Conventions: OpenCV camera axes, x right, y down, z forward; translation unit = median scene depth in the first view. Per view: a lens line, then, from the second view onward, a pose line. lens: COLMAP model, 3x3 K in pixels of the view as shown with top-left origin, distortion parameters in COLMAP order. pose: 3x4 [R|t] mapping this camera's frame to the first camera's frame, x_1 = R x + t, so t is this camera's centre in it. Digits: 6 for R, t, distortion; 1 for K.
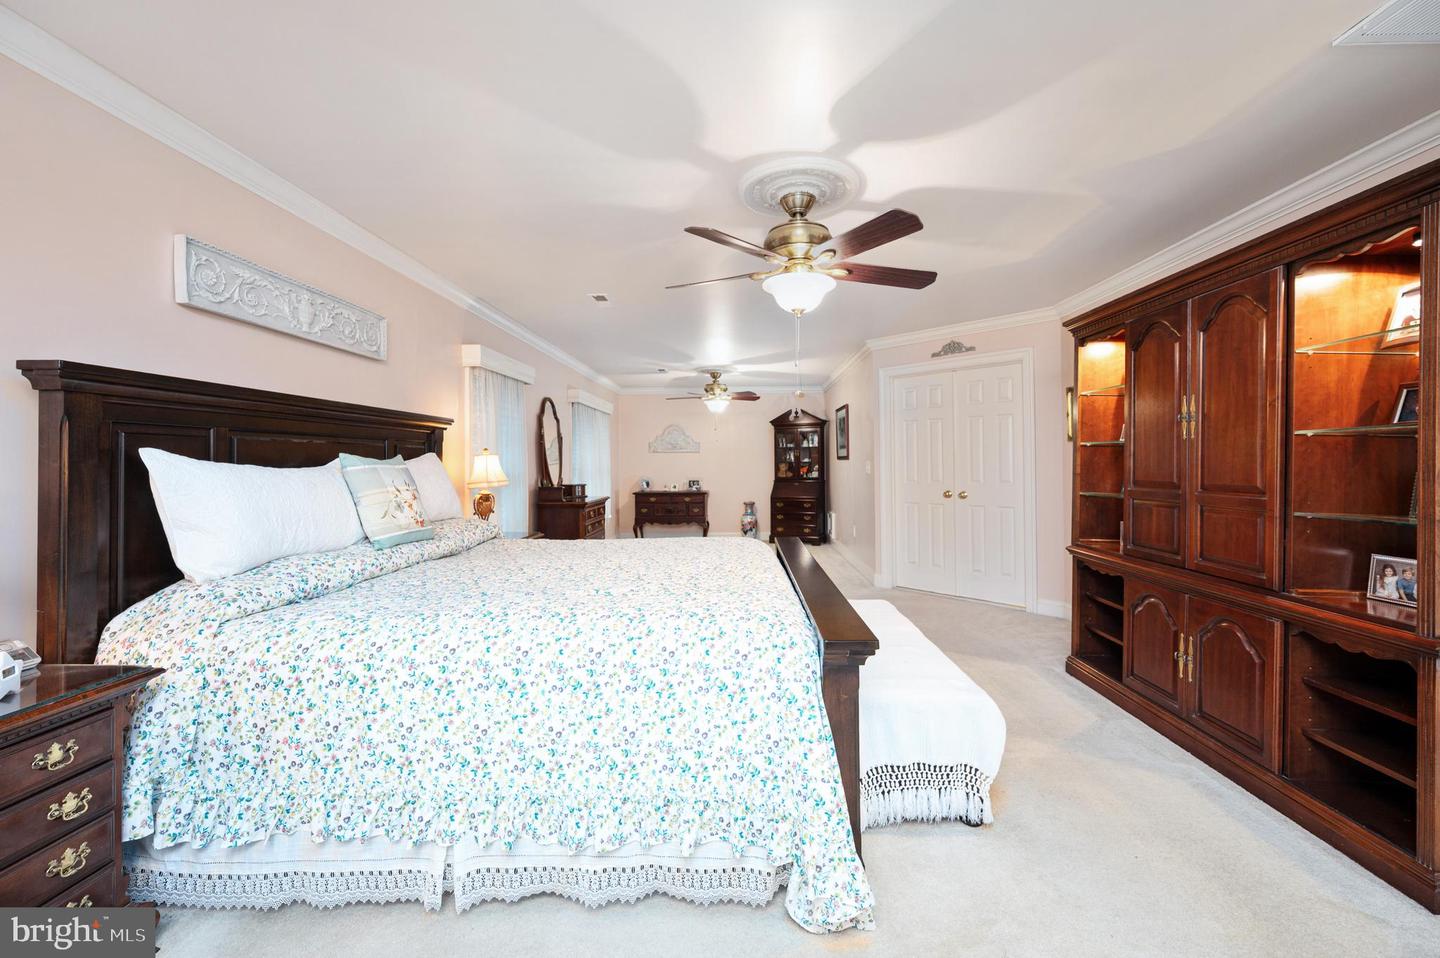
lens RADIAL K [[572.9, 0, 717.0], [0, 572.9, 464.9], [0, 0, 1]] dist [-0.001033, 0.000543]
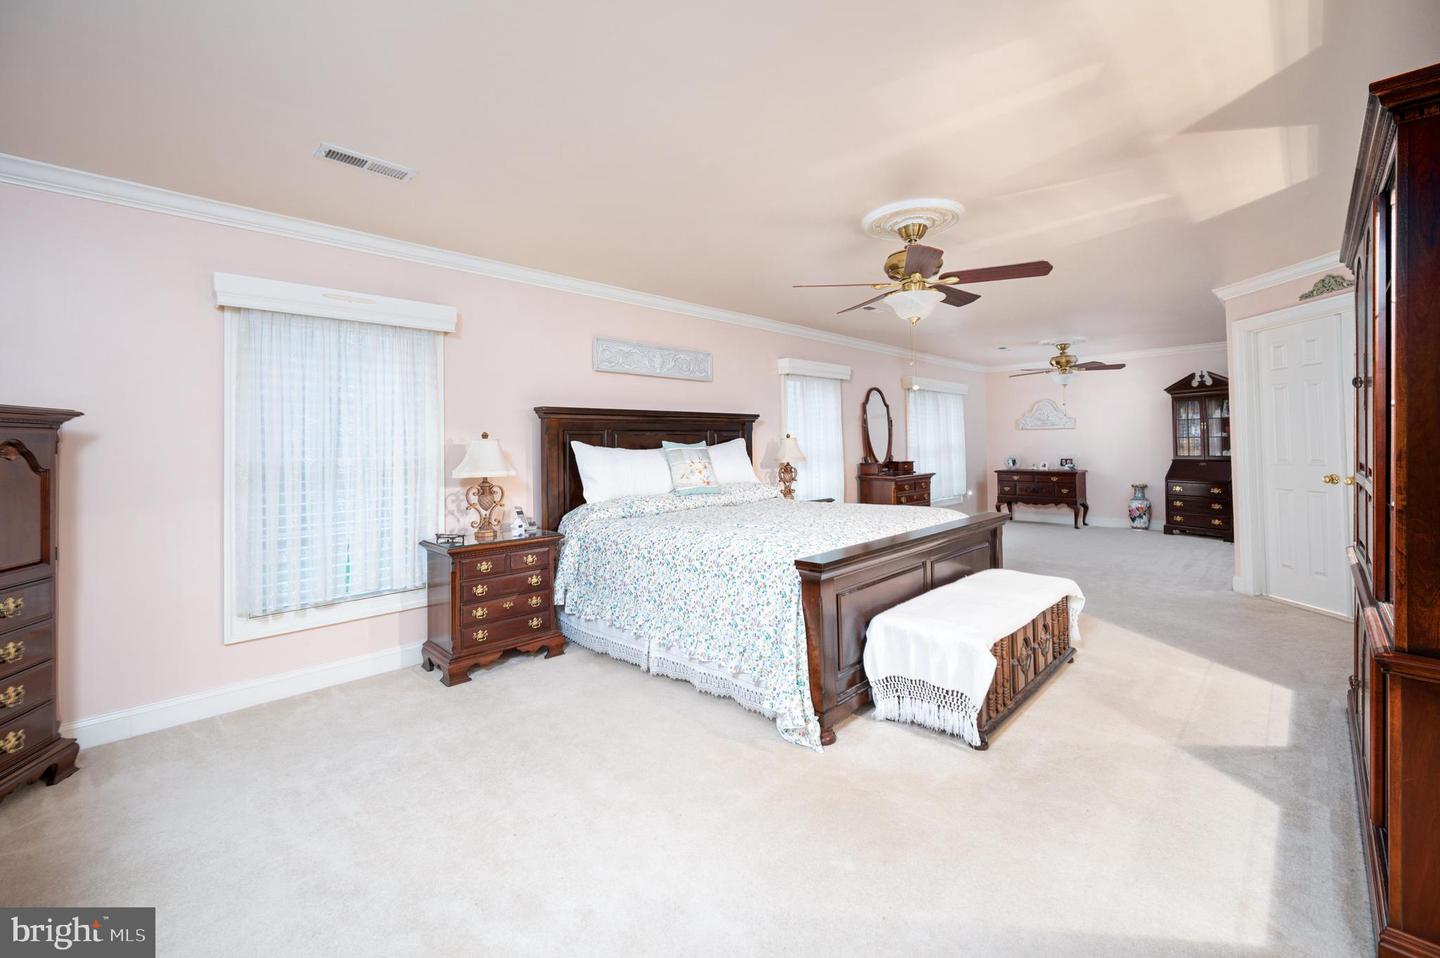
lens RADIAL K [[572.9, 0, 737.0], [0, 572.9, 442.2], [0, 0, 1]] dist [-0.001033, 0.000543]
pose [[0.742143, -0.011811, -0.670137, 0.667480], [0.011519, 0.999922, -0.004867, -0.005369], [0.670143, -0.004108, 0.742221, -0.160287]]
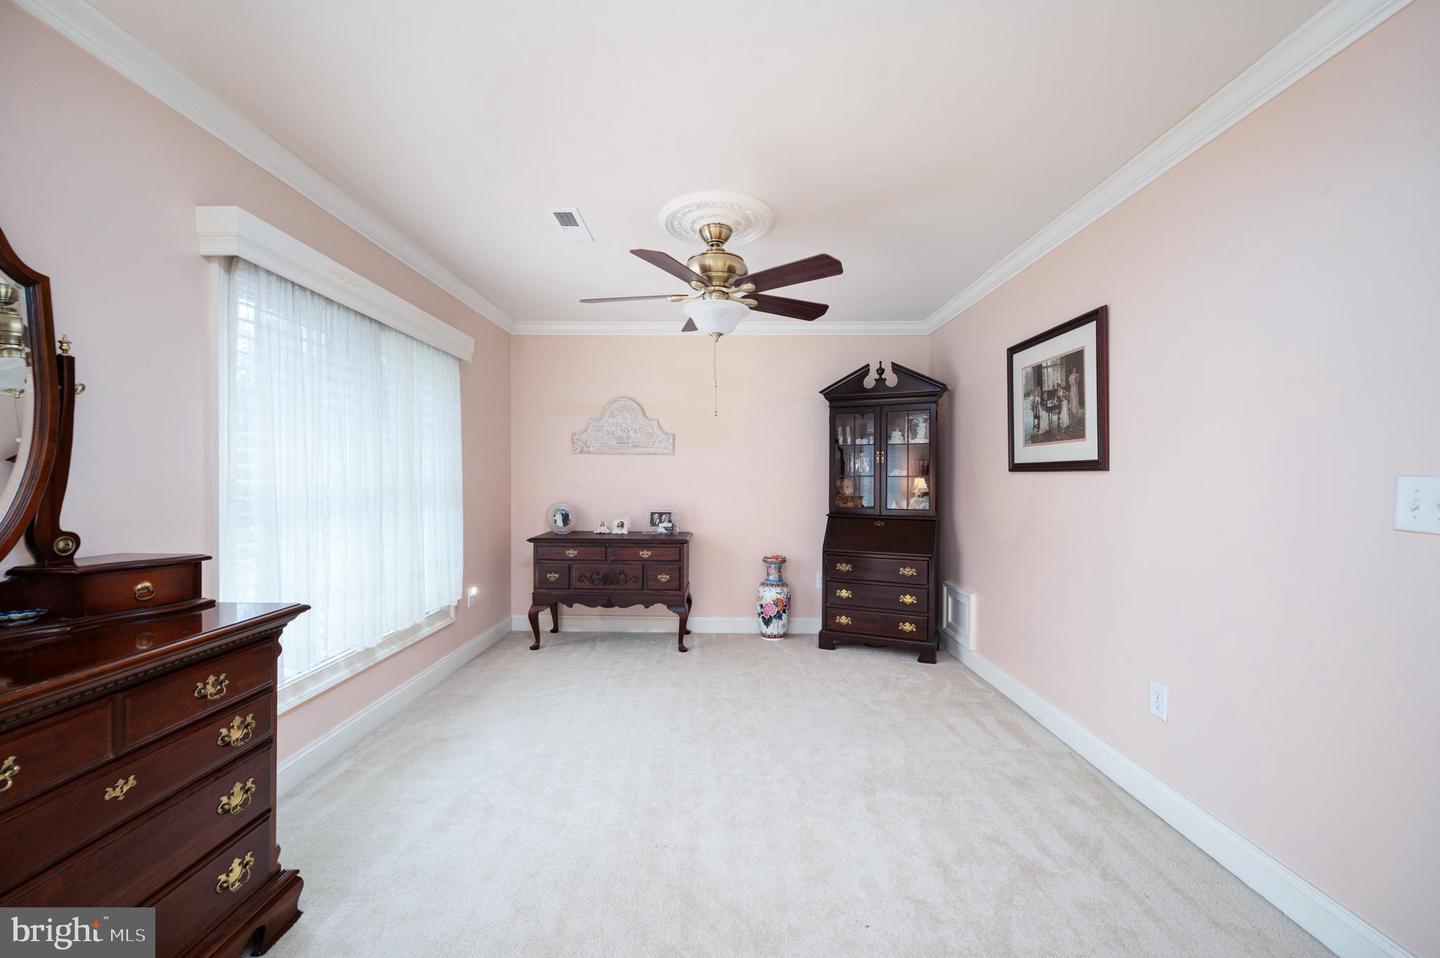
lens RADIAL K [[572.9, 0, 716.6], [0, 572.9, 472.3], [0, 0, 1]] dist [-0.001033, 0.000543]
pose [[0.999349, 0.011500, 0.034198, -0.038374], [-0.011204, 0.999898, -0.008852, -0.008703], [-0.034296, 0.008463, 0.999376, 1.858132]]
